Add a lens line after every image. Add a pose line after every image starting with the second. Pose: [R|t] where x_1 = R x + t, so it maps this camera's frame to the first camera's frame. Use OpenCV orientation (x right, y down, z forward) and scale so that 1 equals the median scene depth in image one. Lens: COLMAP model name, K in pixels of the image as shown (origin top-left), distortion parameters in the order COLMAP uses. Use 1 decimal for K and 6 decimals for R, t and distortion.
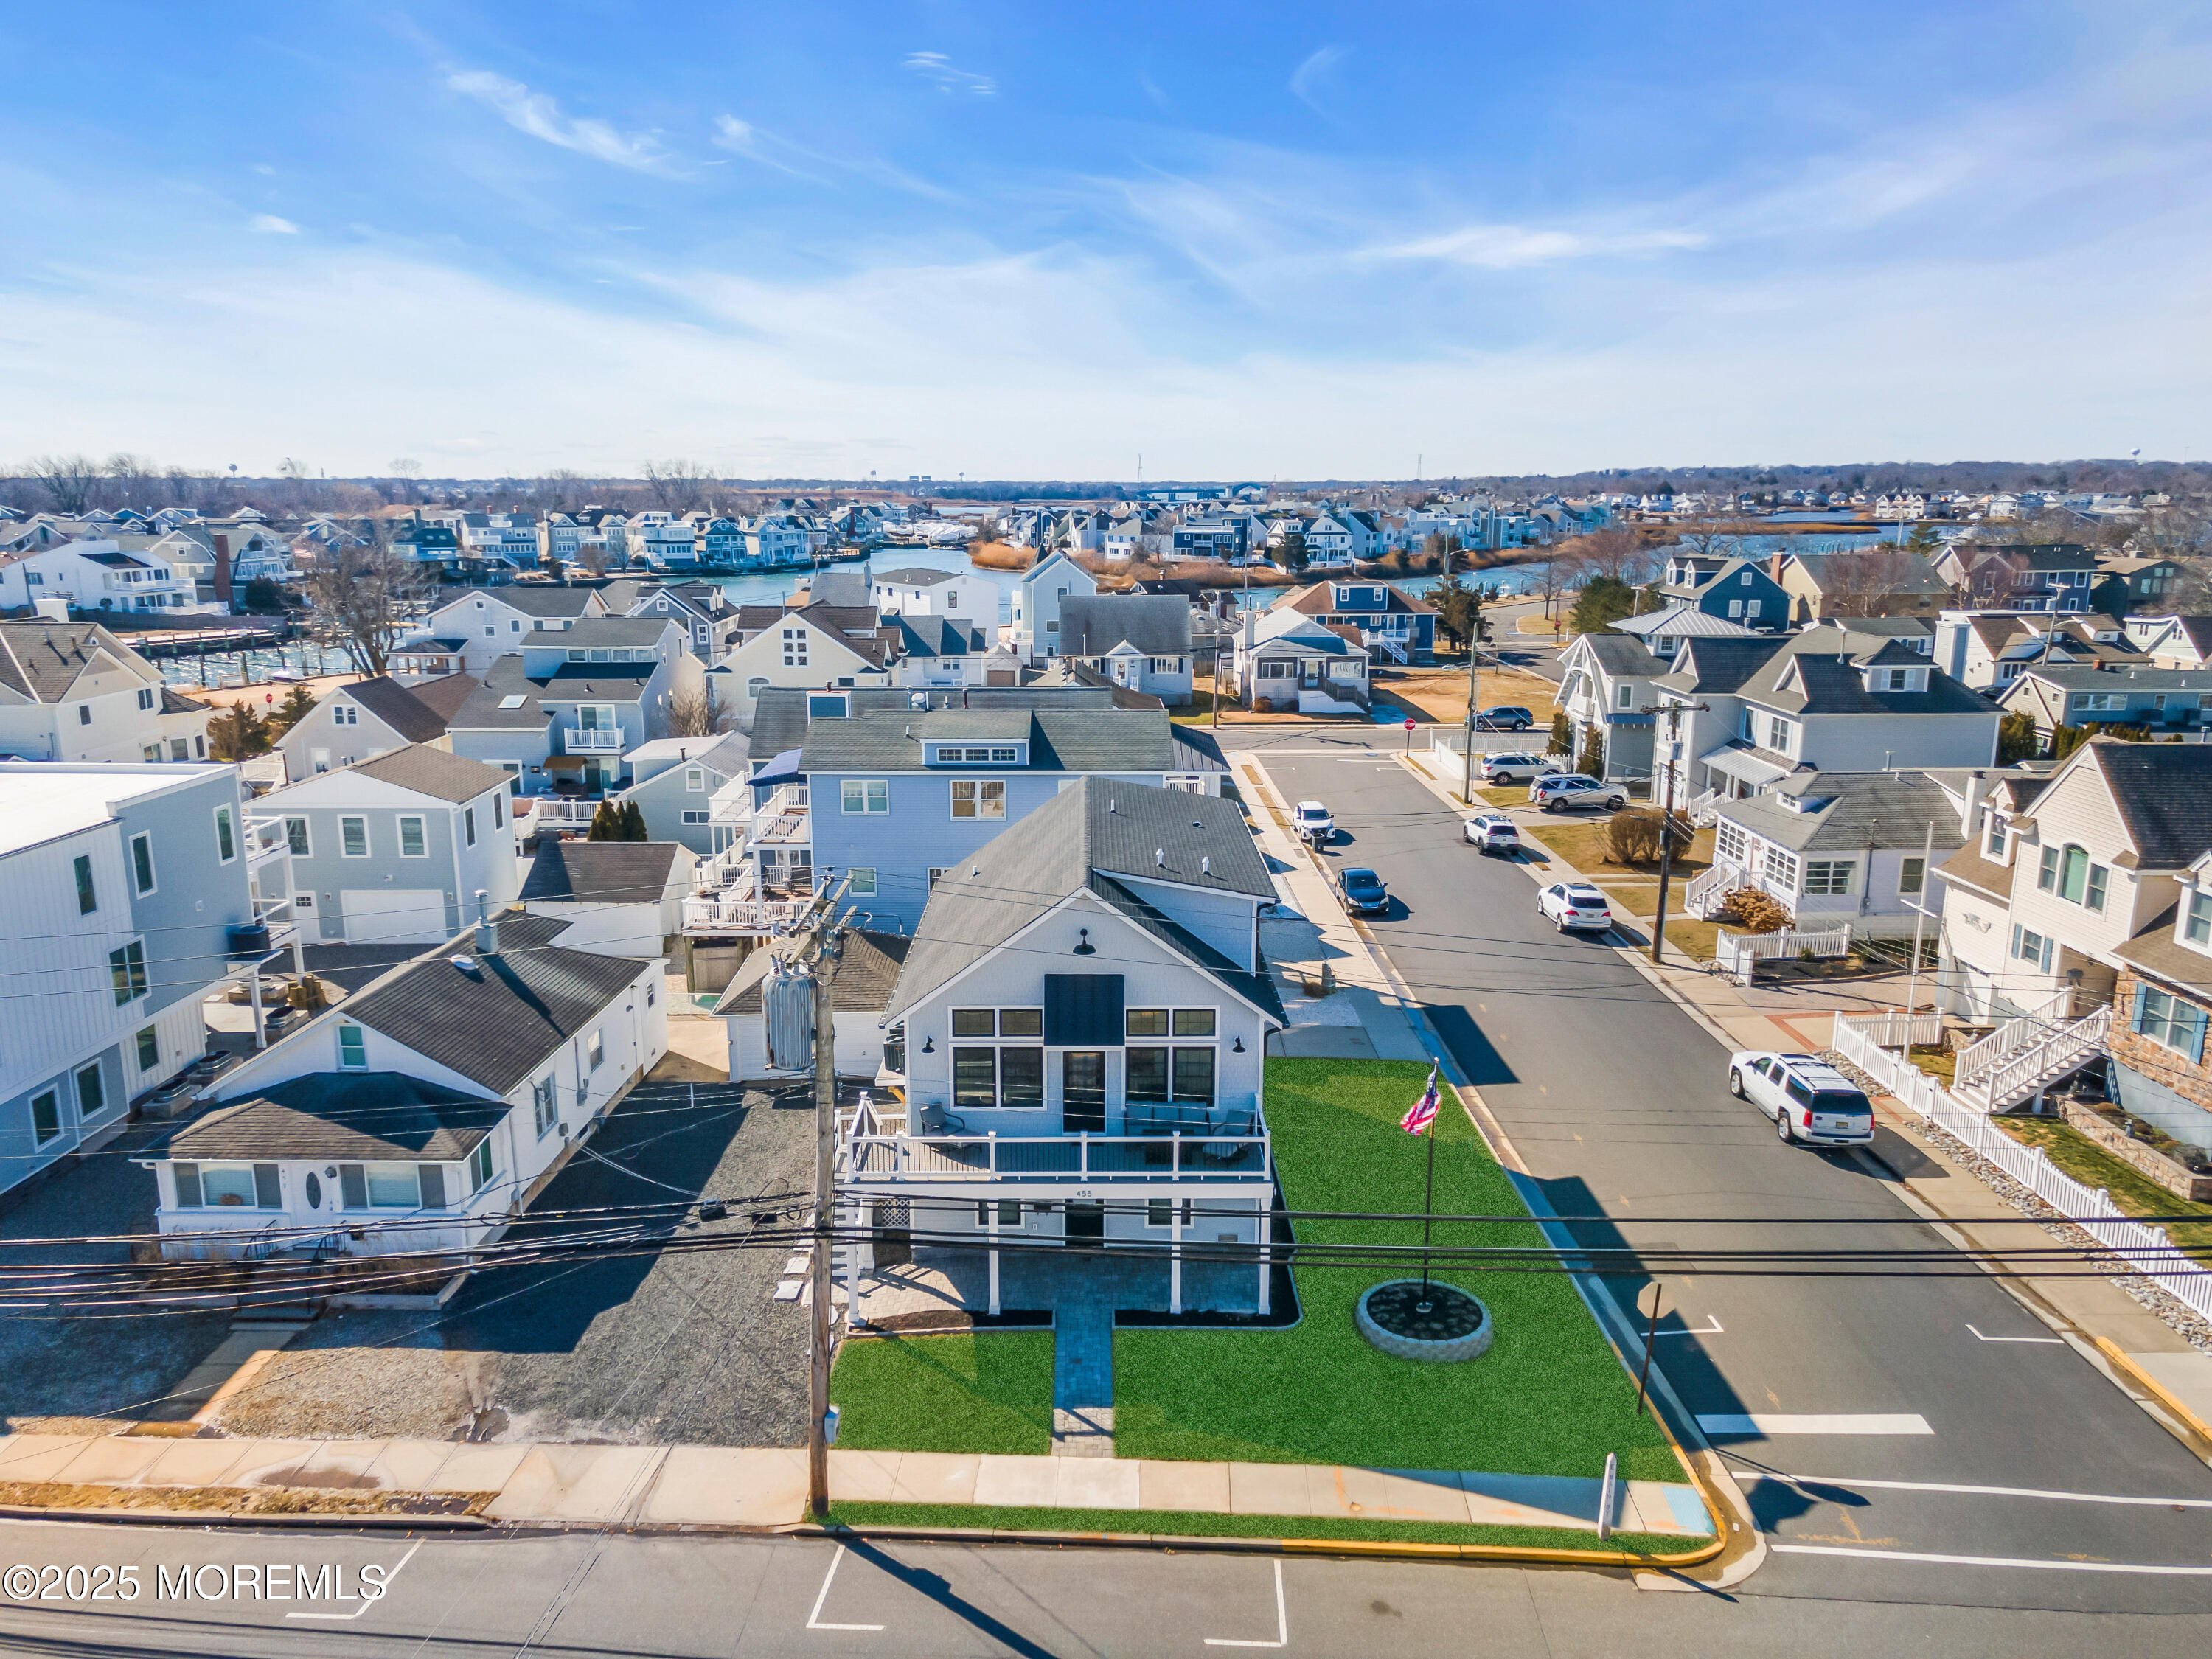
lens RADIAL K [[1623.9, 0, 1104.2], [0, 1623.9, 815.4], [0, 0, 1]] dist [0.040119, 0.017170]
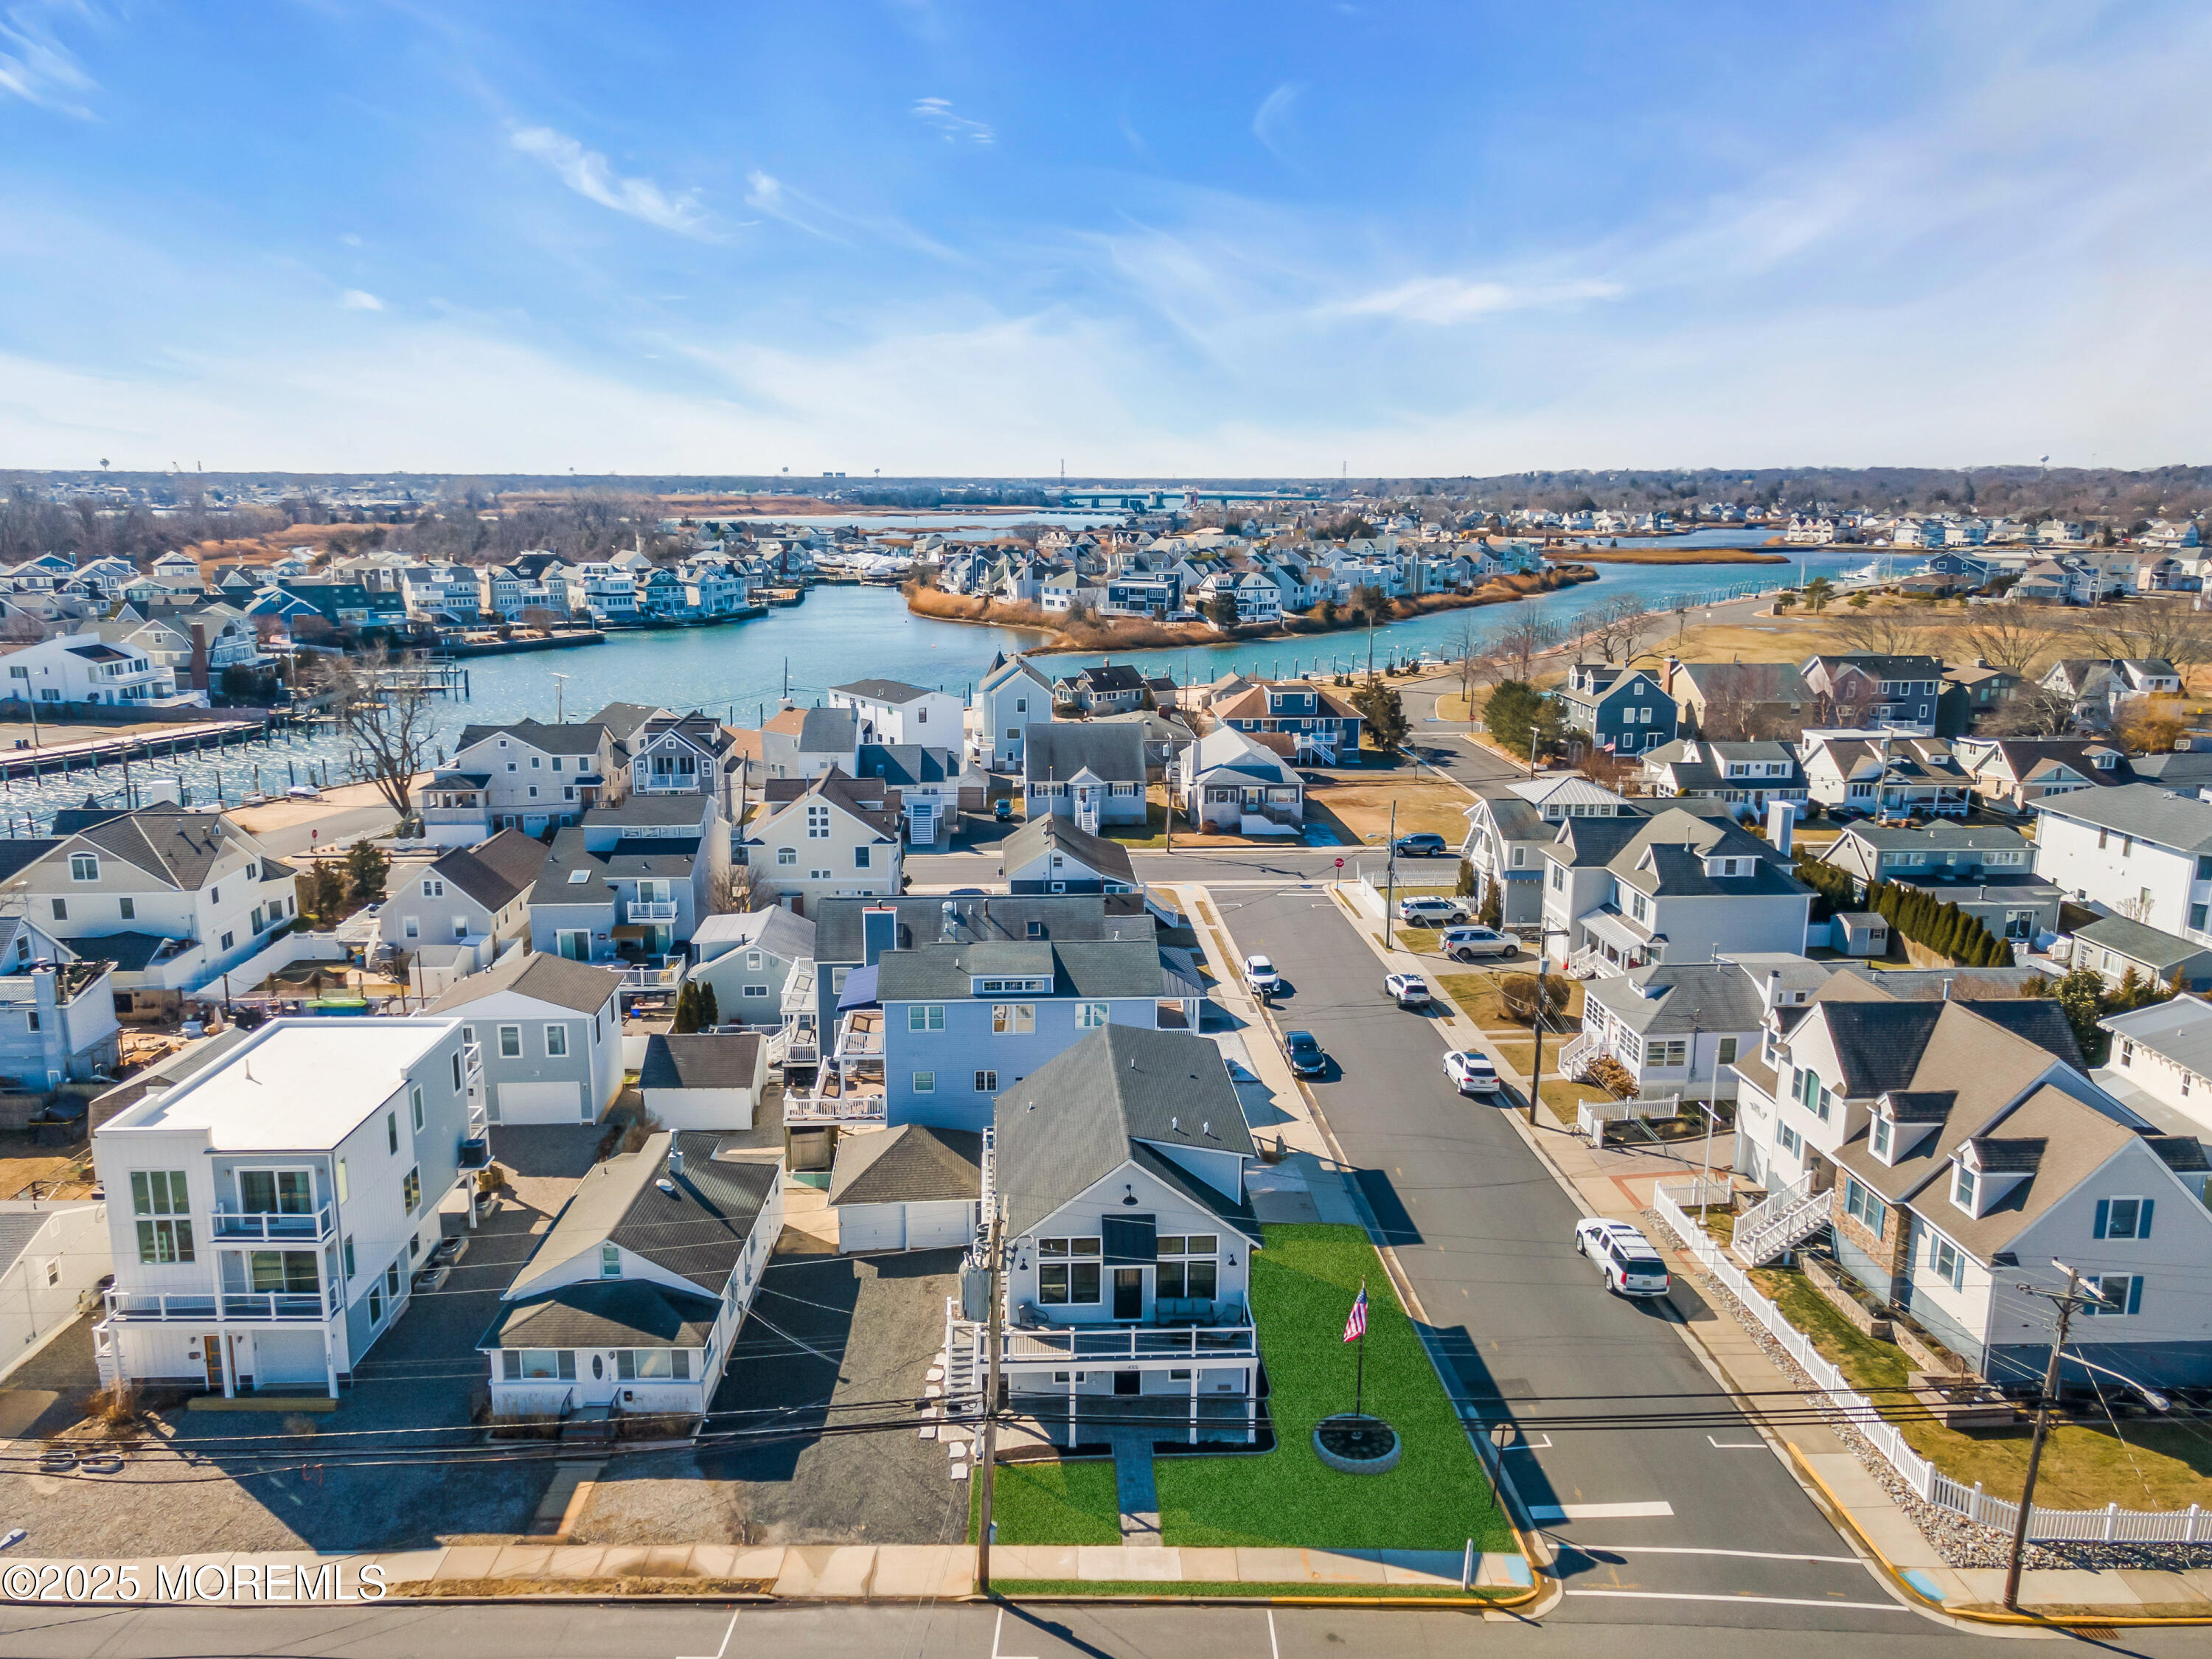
lens RADIAL K [[1670.7, 0, 1108.8], [0, 1670.7, 824.0], [0, 0, 1]] dist [0.039335, 0.016790]
pose [[0.998697, -0.004637, 0.050812, -0.062592], [0.004420, 0.999981, 0.004395, -0.155681], [-0.050831, -0.004165, 0.998699, -0.308208]]
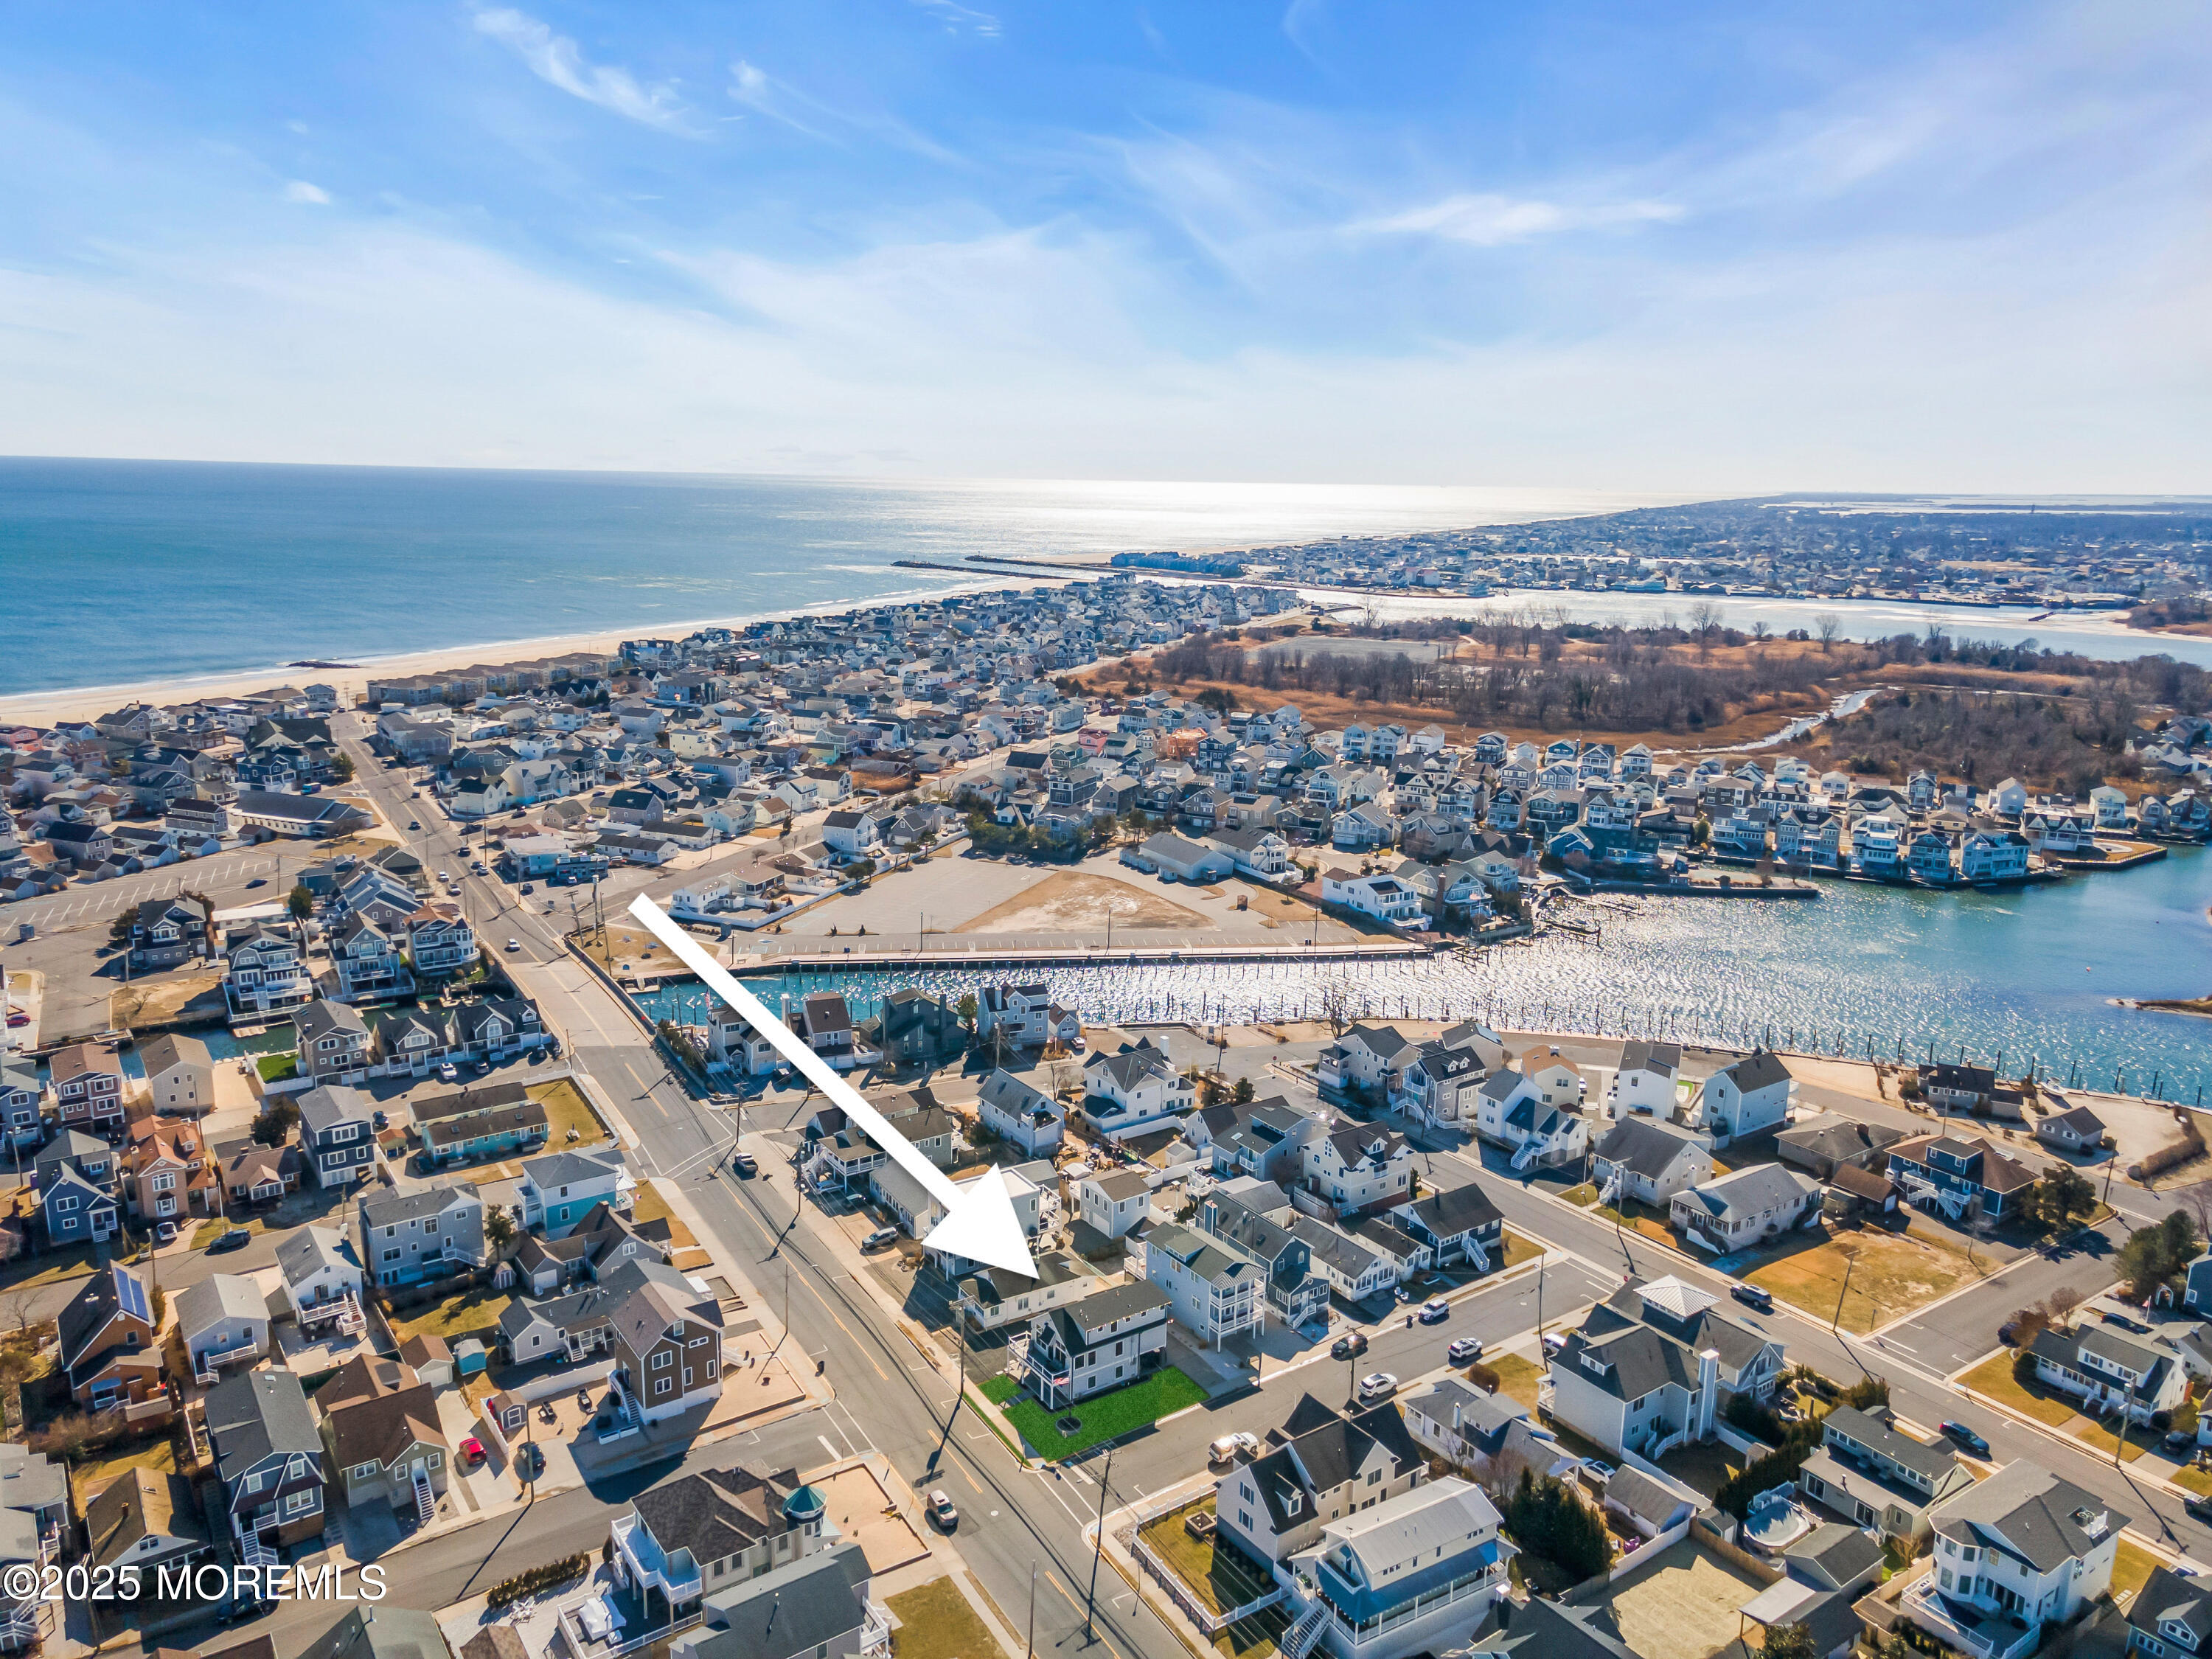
lens RADIAL K [[1623.9, 0, 1096.1], [0, 1623.9, 838.7], [0, 0, 1]] dist [0.040119, 0.017170]
pose [[0.560937, 0.201442, -0.802976, 2.199027], [-0.185068, 0.975910, 0.115543, -1.147657], [0.806907, 0.083793, 0.584704, -1.124531]]
